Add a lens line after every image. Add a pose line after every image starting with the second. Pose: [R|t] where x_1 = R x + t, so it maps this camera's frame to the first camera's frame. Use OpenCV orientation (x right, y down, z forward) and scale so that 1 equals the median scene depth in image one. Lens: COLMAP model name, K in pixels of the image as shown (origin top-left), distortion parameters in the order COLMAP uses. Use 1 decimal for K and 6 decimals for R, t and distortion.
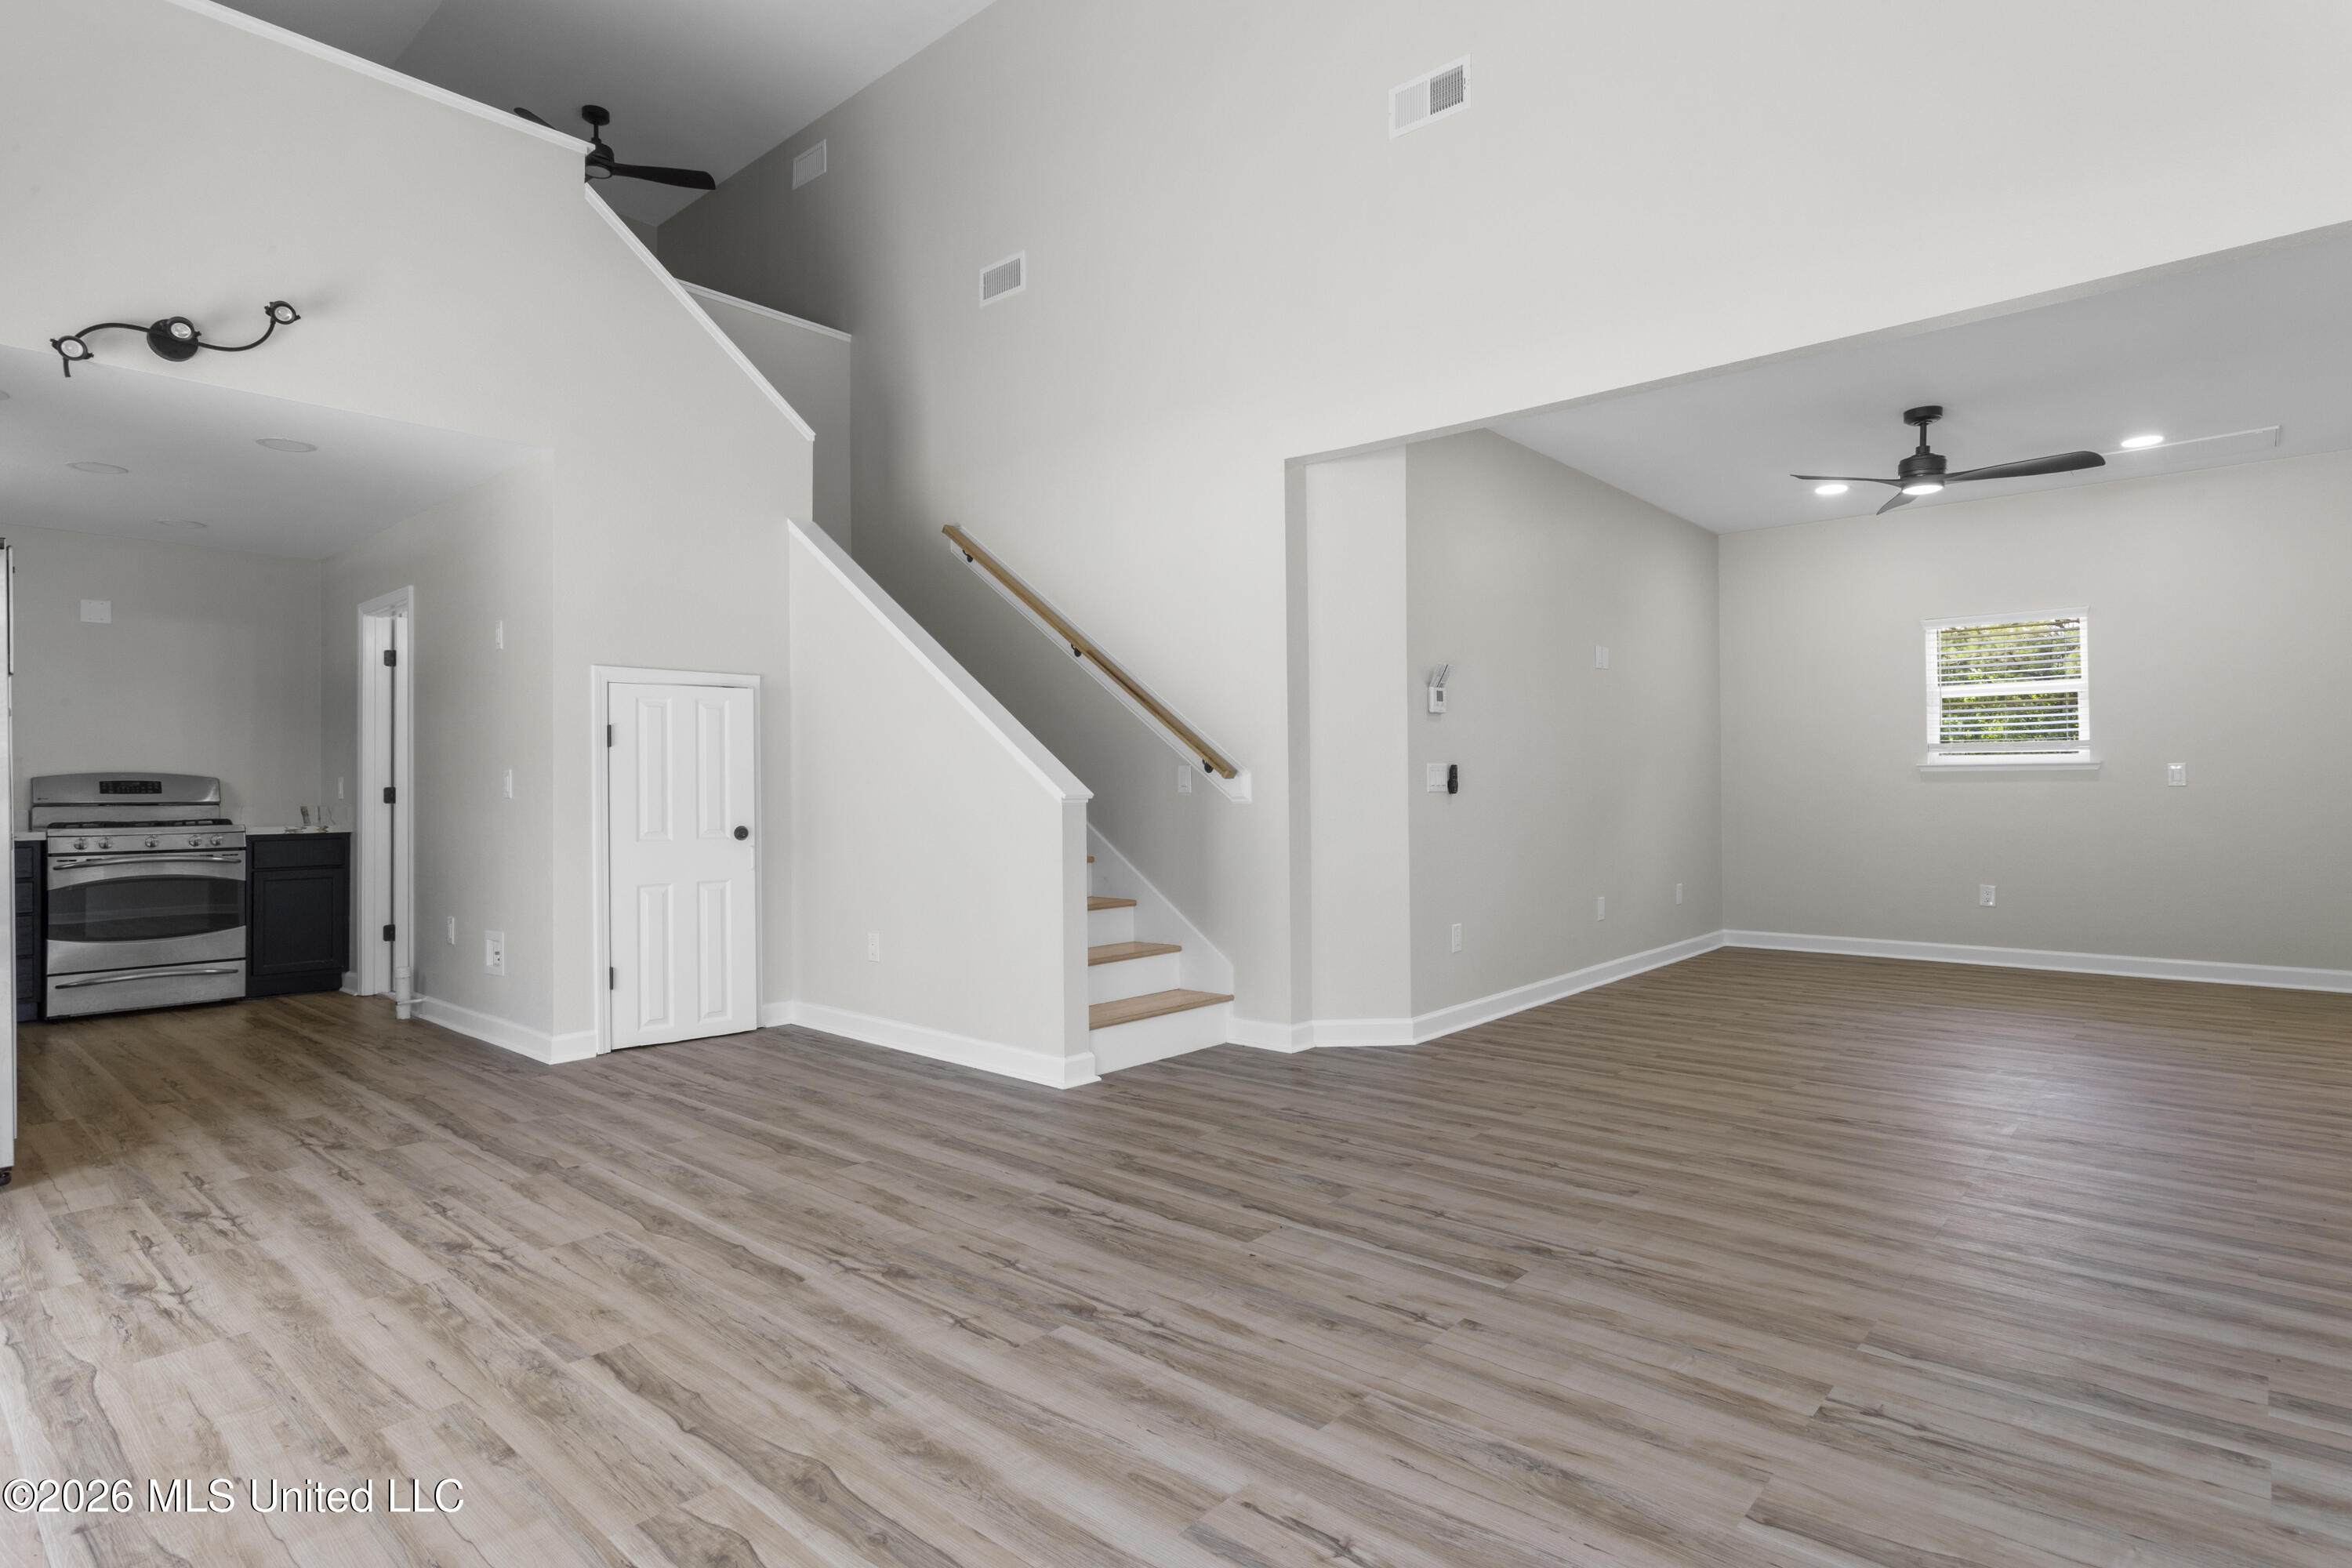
lens RADIAL K [[1209.3, 0, 1179.9], [0, 1209.3, 773.0], [0, 0, 1]] dist [-0.013987, 0.000503]
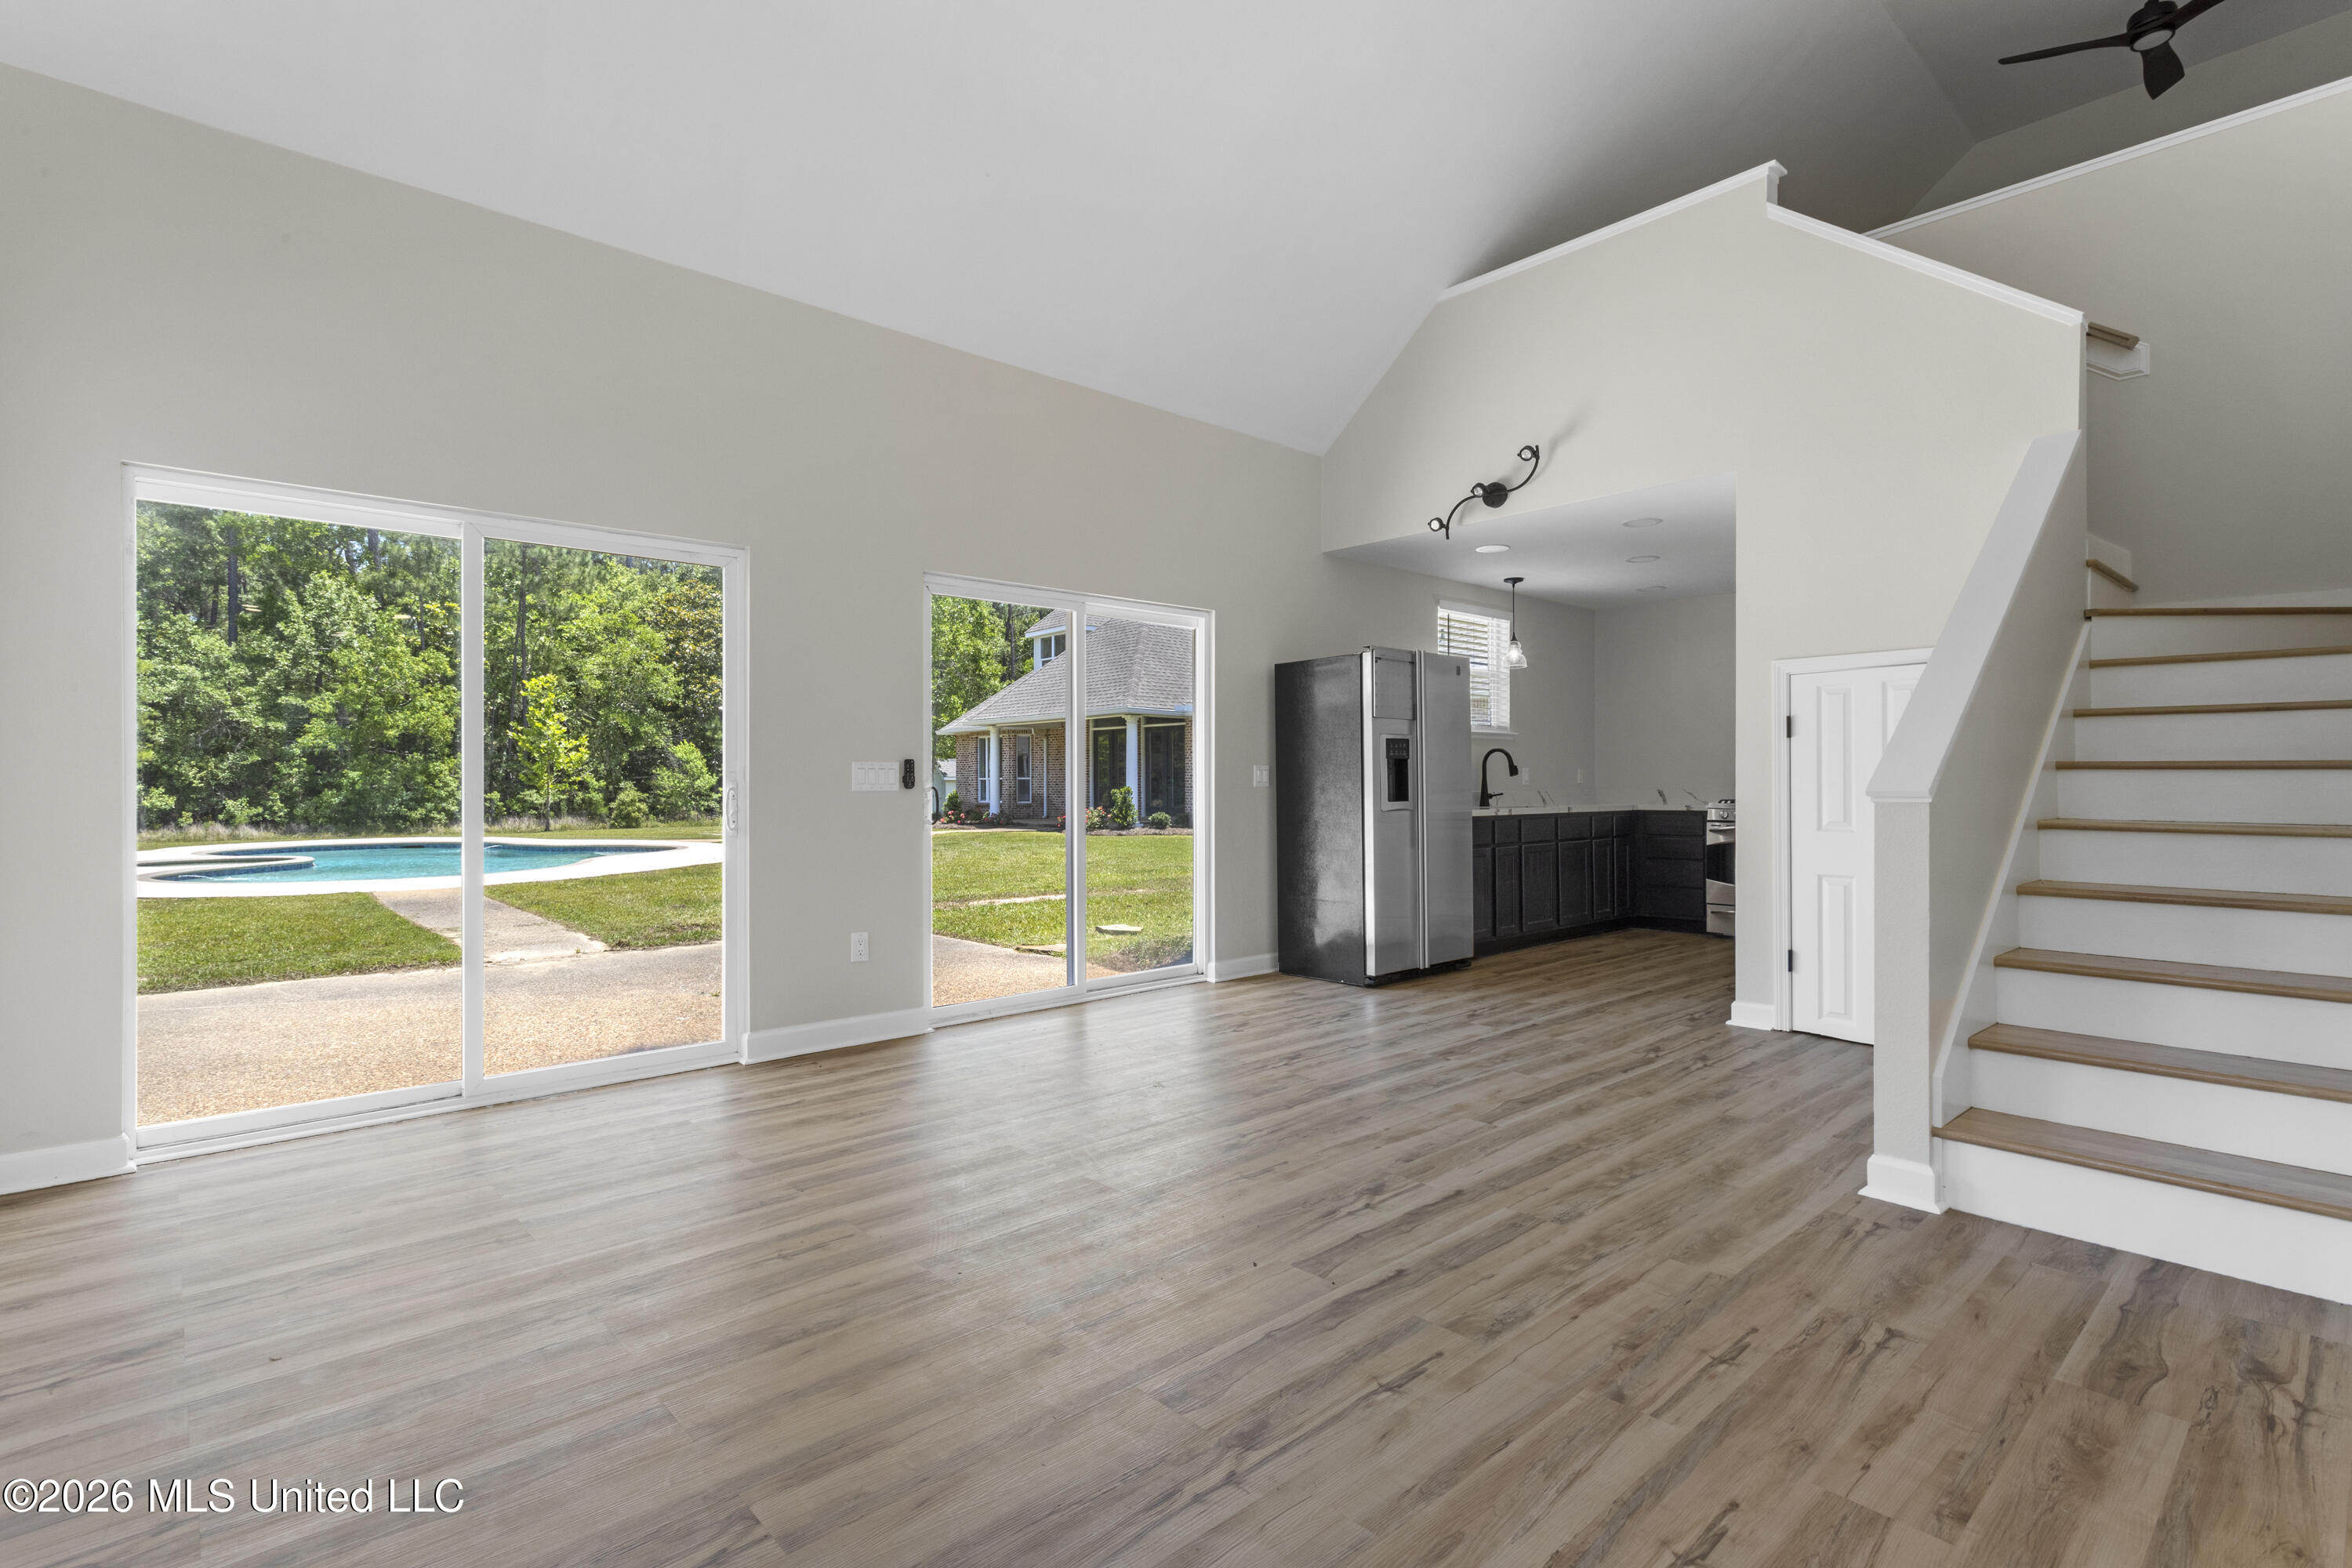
lens RADIAL K [[1126.6, 0, 1183.3], [0, 1126.6, 789.1], [0, 0, 1]] dist [-0.000977, 0.000046]
pose [[-0.108874, 0.016566, -0.993918, 0.789433], [0.016070, 0.999760, 0.014903, 0.000342], [0.993926, -0.014350, -0.109114, 0.854803]]
